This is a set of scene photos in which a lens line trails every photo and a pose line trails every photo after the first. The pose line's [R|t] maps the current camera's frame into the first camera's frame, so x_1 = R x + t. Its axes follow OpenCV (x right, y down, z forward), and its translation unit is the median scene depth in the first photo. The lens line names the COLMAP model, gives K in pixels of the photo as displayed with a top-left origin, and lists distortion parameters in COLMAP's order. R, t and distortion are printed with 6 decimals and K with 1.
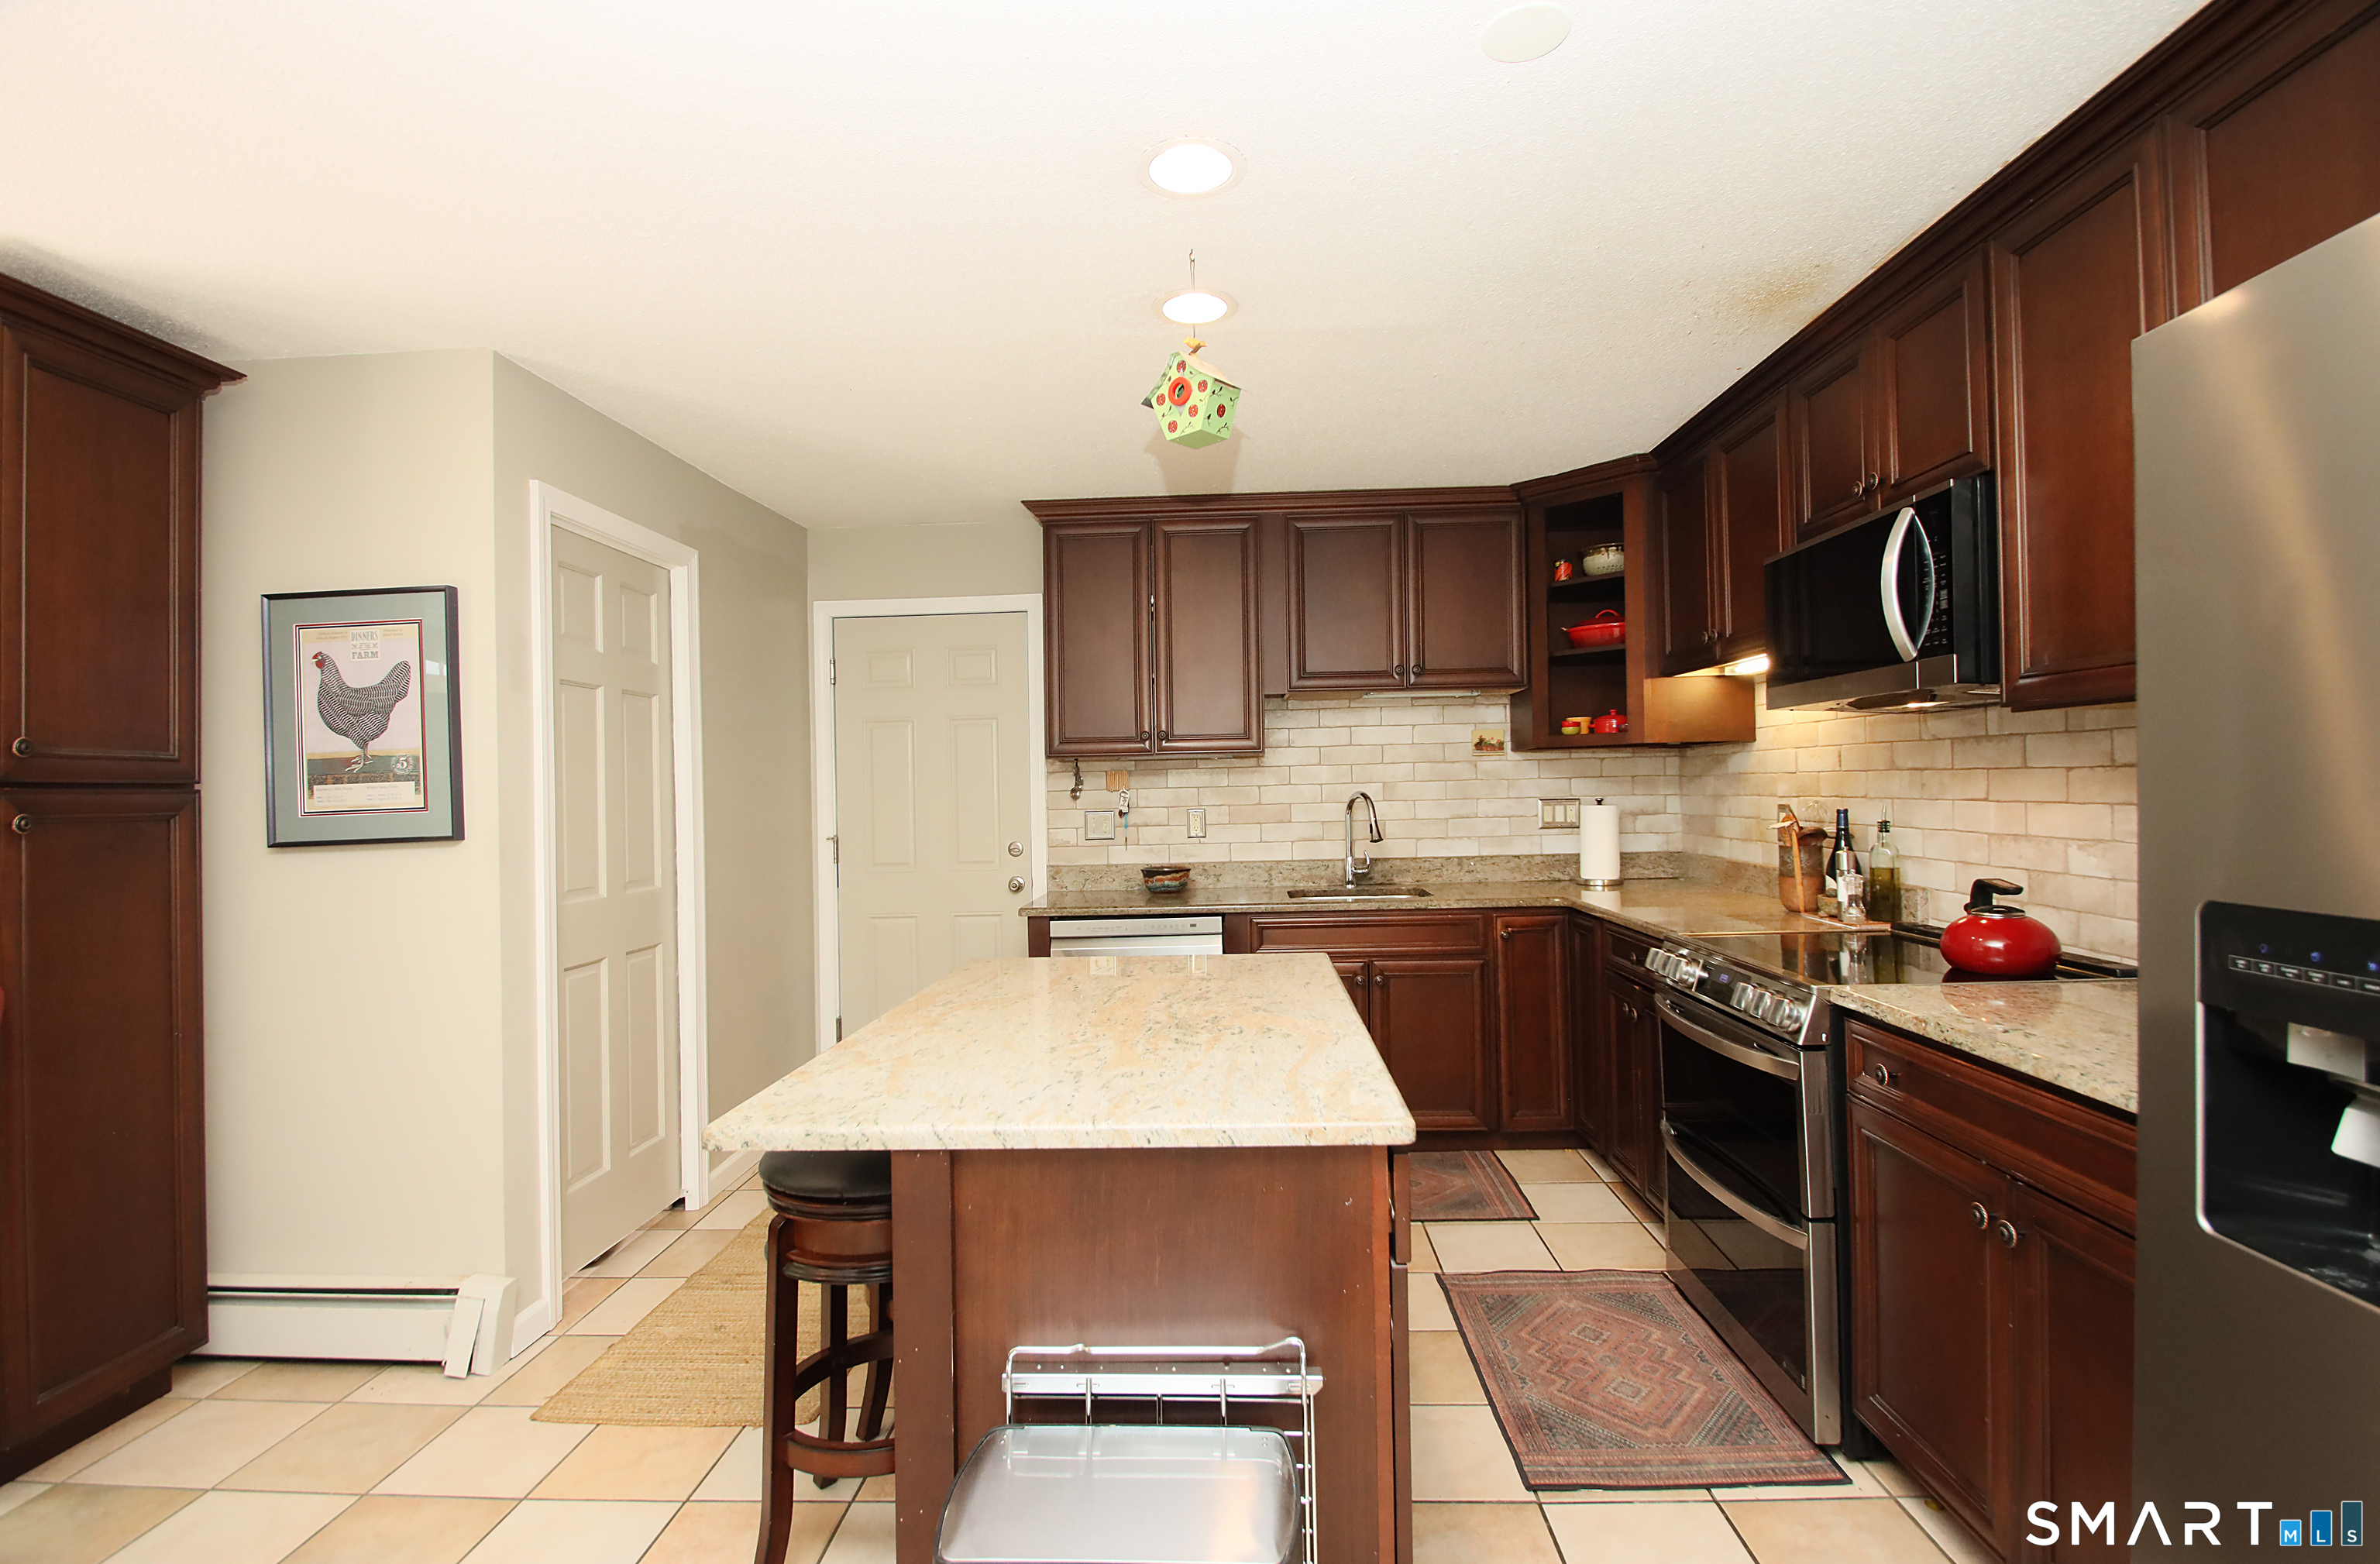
lens RADIAL K [[1095.9, 0, 1190.0], [0, 1095.9, 782.0], [0, 0, 1]] dist [0.008059, -0.014658]
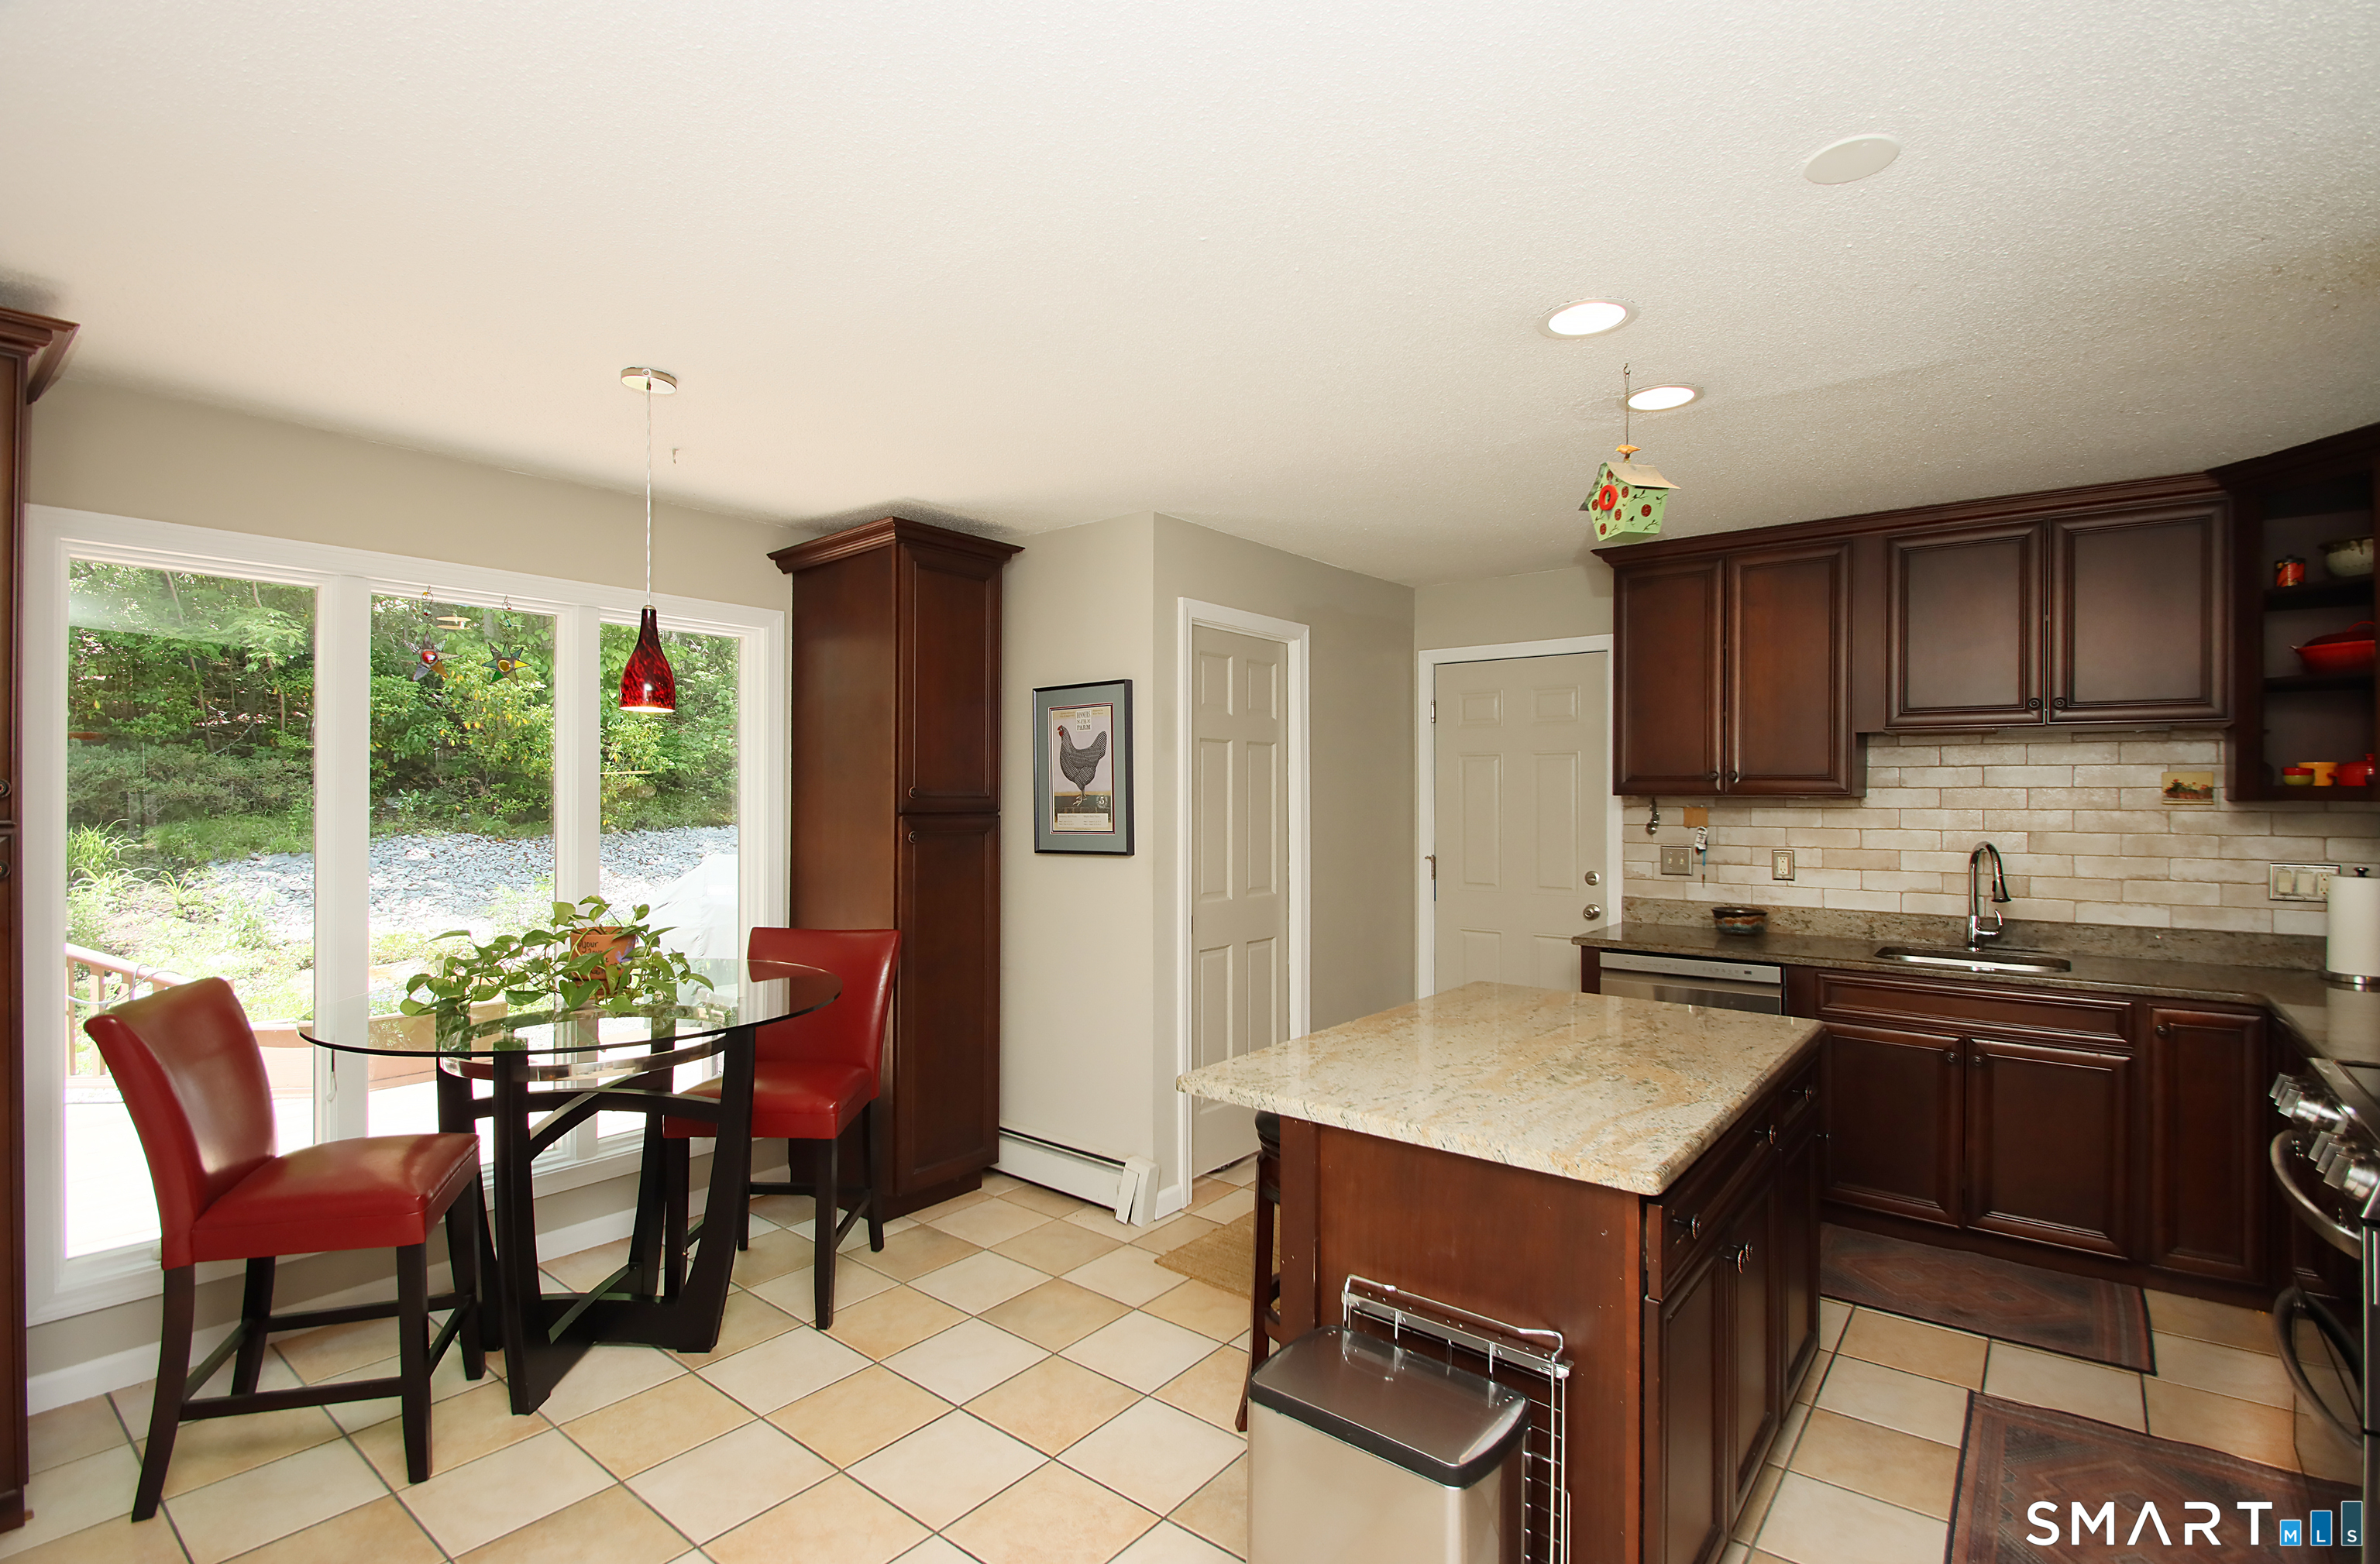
lens RADIAL K [[1143.7, 0, 1216.0], [0, 1143.7, 791.0], [0, 0, 1]] dist [0.008770, -0.017009]
pose [[0.804283, 0.028224, -0.593575, 0.292396], [-0.015048, 0.999518, 0.027136, -0.068249], [0.594055, -0.012892, 0.804321, -0.134002]]
